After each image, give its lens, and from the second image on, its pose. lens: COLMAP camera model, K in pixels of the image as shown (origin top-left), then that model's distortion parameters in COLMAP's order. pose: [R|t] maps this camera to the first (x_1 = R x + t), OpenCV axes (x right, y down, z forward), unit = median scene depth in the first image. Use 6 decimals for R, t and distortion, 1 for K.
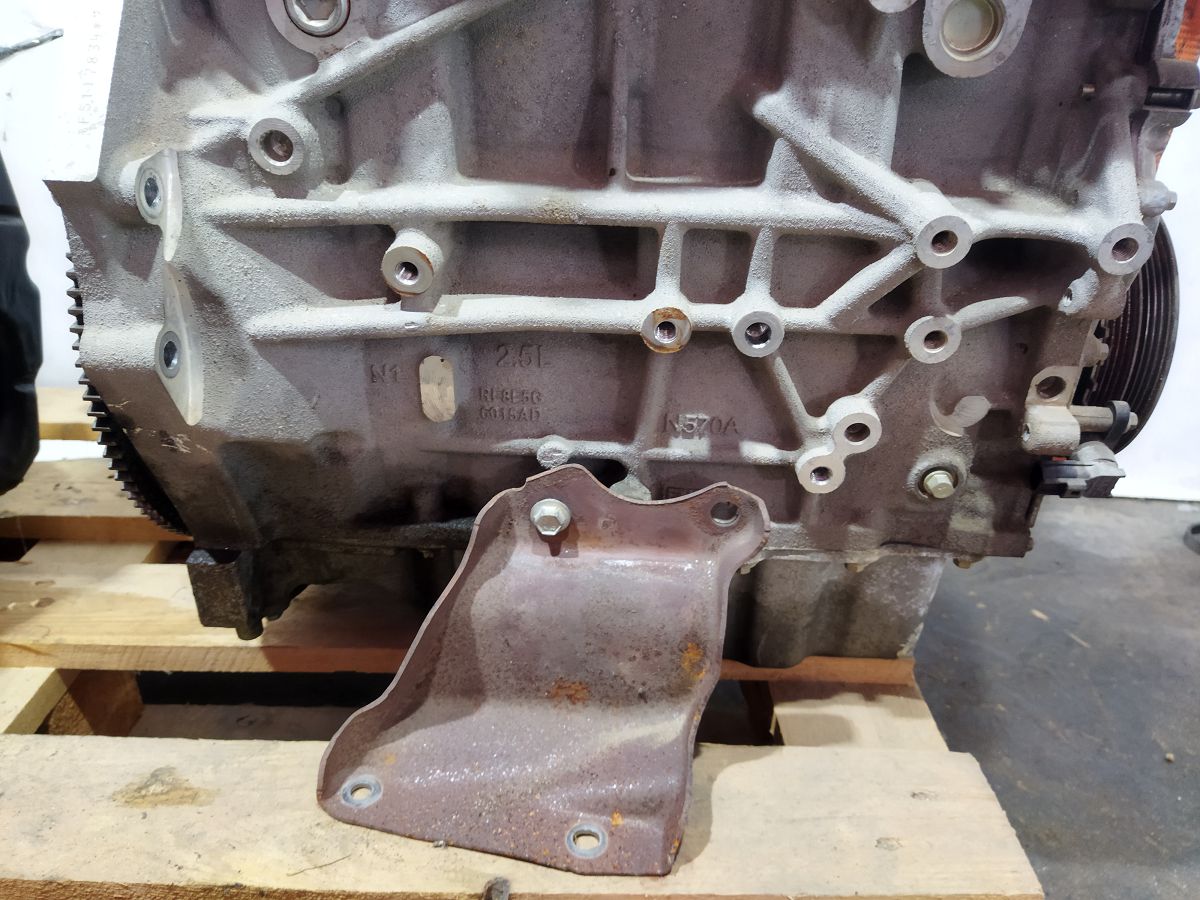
lens RADIAL K [[902.3, 0, 600.0], [0, 902.3, 450.0], [0, 0, 1]] dist [0.112059, -0.184629]
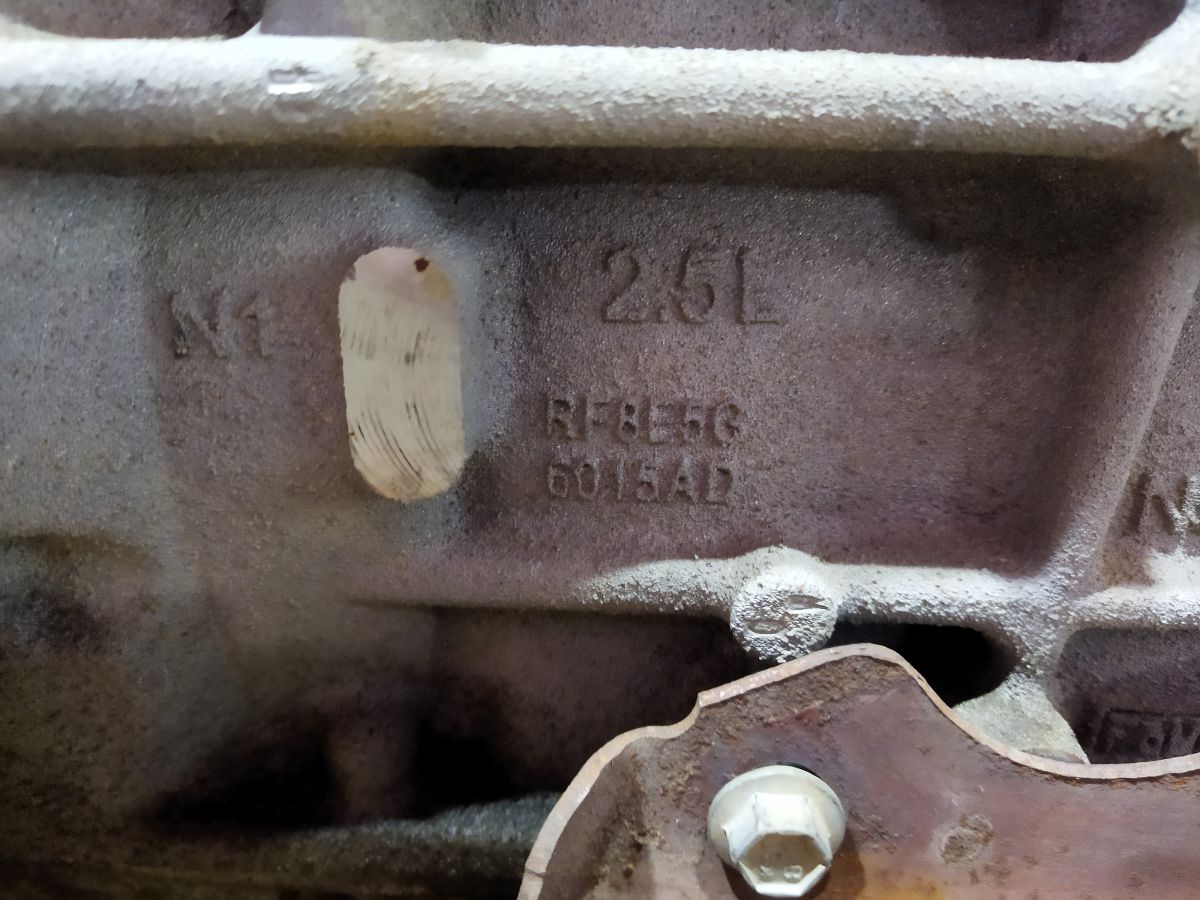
lens RADIAL K [[931.4, 0, 600.0], [0, 931.4, 450.0], [0, 0, 1]] dist [0.081312, -0.206217]
pose [[0.999957, -0.007285, -0.005717, -0.117543], [0.006289, 0.987385, -0.158210, 0.000930], [0.006798, 0.158167, 0.987389, 0.723553]]
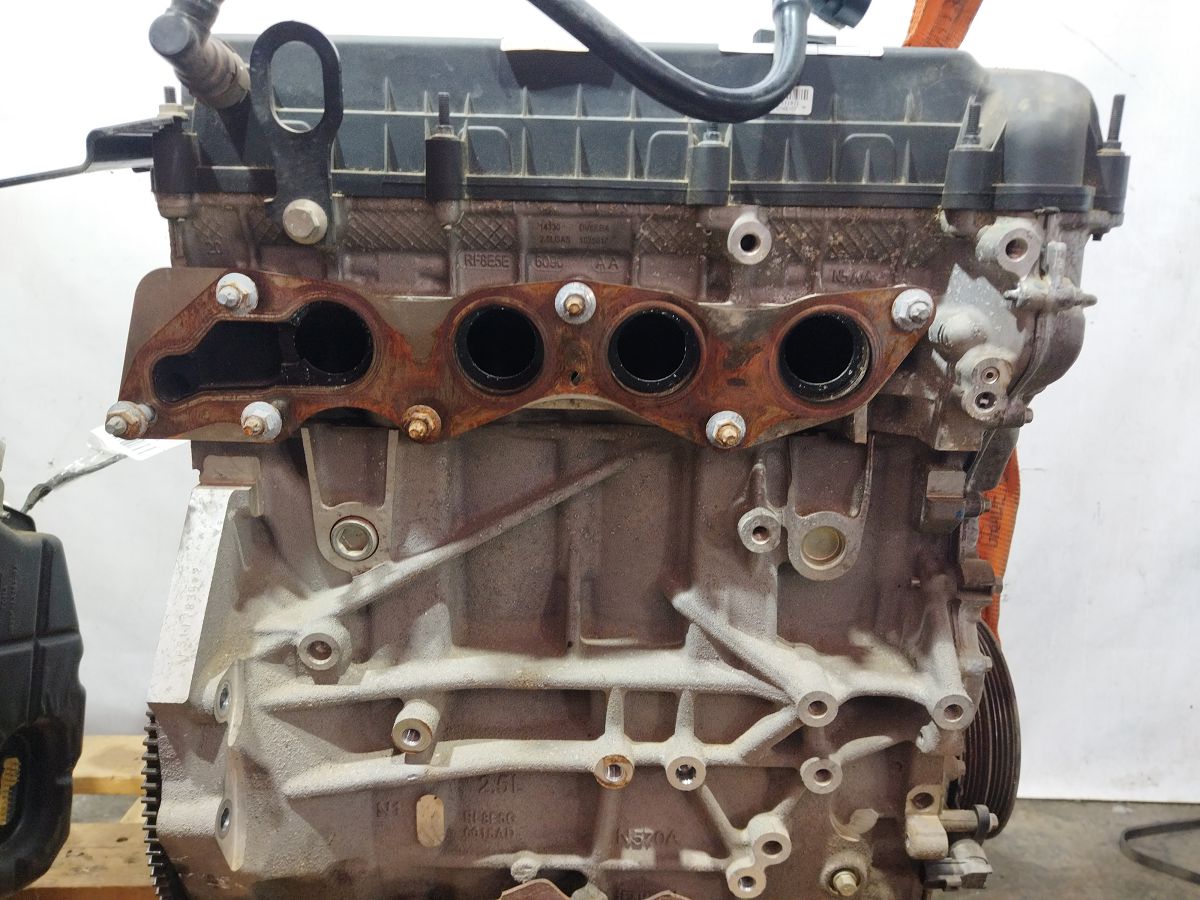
lens RADIAL K [[902.3, 0, 600.0], [0, 902.3, 450.0], [0, 0, 1]] dist [0.112059, -0.184629]
pose [[0.999331, -0.016097, 0.032826, 0.017964], [0.024014, 0.966017, -0.257359, -0.229672], [-0.027568, 0.257976, 0.965758, -0.338257]]
